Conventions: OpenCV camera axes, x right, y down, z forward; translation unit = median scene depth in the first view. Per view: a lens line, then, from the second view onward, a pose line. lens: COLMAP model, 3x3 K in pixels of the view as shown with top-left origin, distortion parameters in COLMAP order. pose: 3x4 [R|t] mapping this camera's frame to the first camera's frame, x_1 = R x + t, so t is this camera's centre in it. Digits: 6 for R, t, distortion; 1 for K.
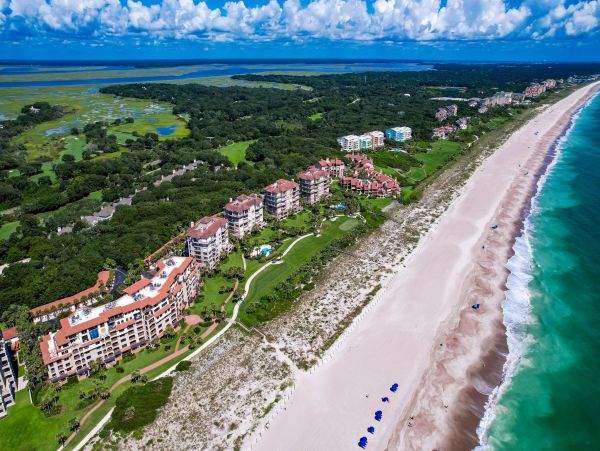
lens RADIAL K [[378.9, 0, 292.2], [0, 378.9, 197.5], [0, 0, 1]] dist [-0.036634, 0.022433]
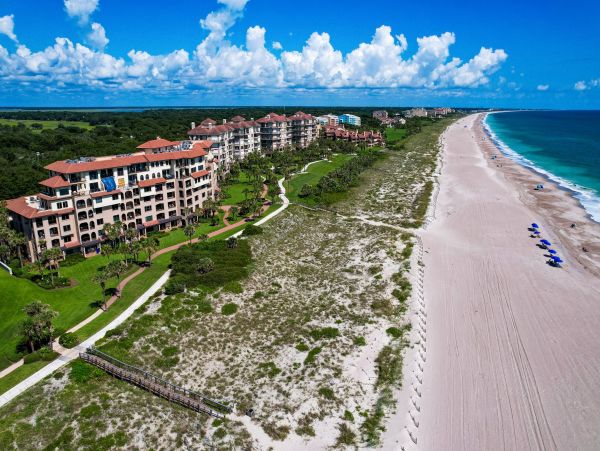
lens RADIAL K [[378.9, 0, 290.2], [0, 378.9, 208.7], [0, 0, 1]] dist [-0.036634, 0.022433]
pose [[0.973663, -0.053939, 0.221519, -0.376079], [0.073590, 0.993958, -0.081433, 0.475112], [-0.215788, 0.095590, 0.971750, 0.340282]]
